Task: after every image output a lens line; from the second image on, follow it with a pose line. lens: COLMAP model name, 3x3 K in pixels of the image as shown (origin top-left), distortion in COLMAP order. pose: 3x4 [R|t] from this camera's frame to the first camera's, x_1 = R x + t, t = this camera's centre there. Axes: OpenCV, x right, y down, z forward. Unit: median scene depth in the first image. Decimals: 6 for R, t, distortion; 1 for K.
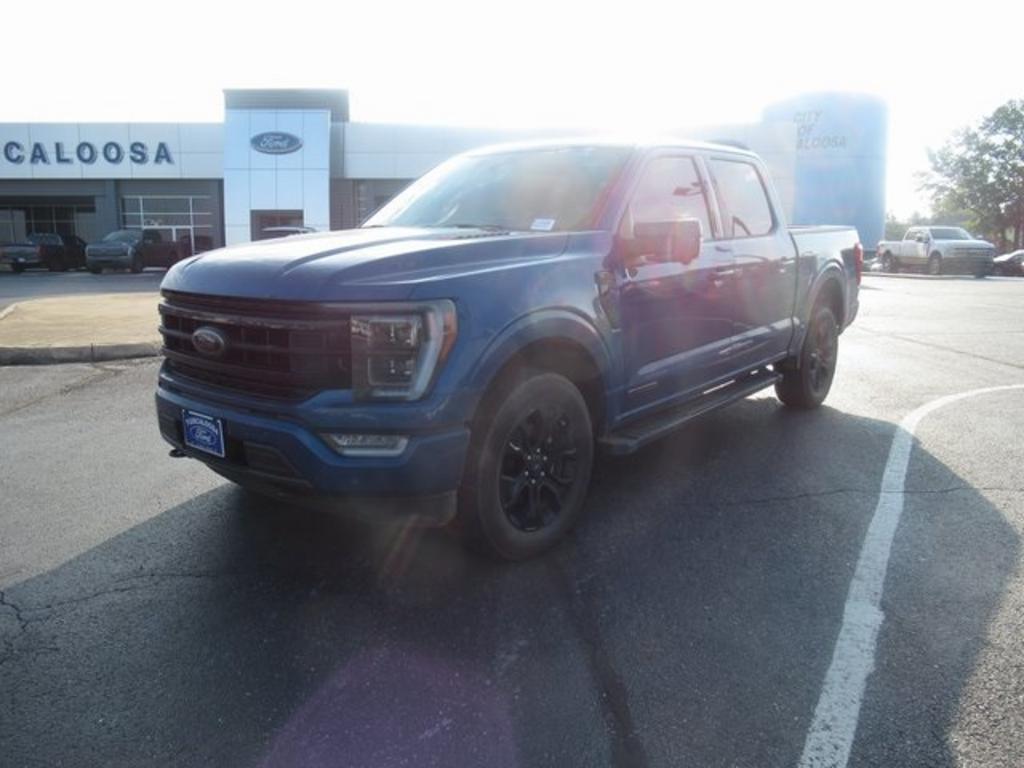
lens RADIAL K [[748.2, 0, 512.0], [0, 748.2, 384.0], [0, 0, 1]] dist [-0.004726, -0.001789]
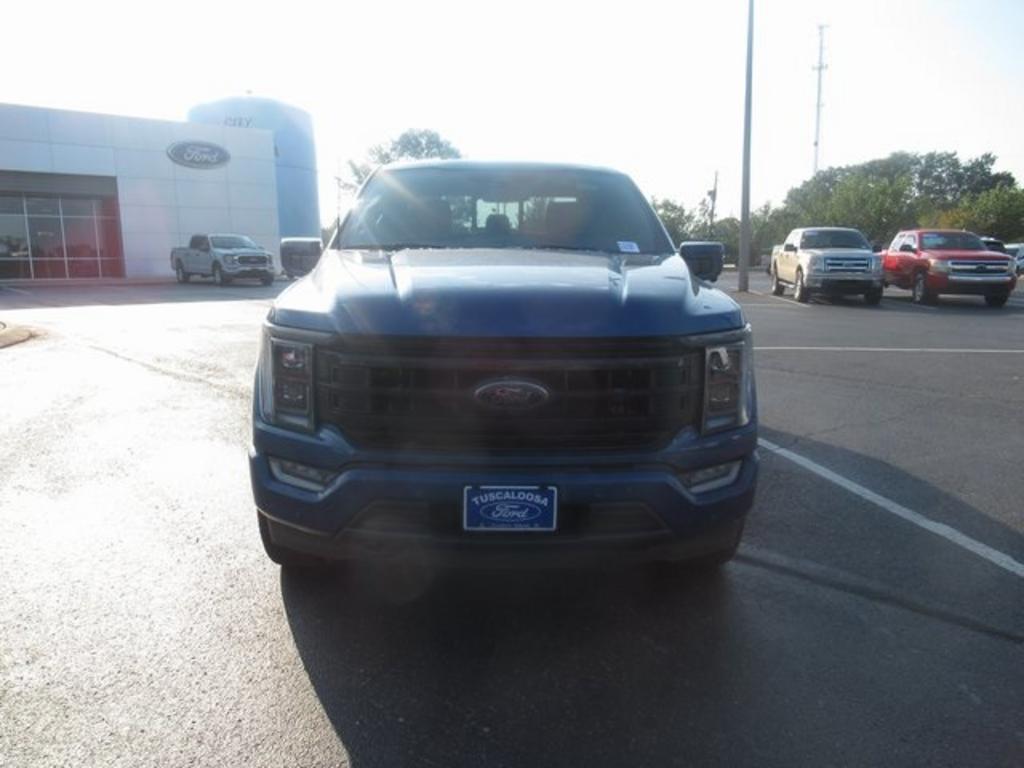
lens RADIAL K [[748.2, 0, 512.0], [0, 748.2, 384.0], [0, 0, 1]] dist [-0.004726, -0.001789]
pose [[0.758234, -0.112453, 0.642211, -0.905644], [0.116317, 0.992542, 0.036466, -0.096347], [-0.641523, 0.047050, 0.765660, 0.368531]]
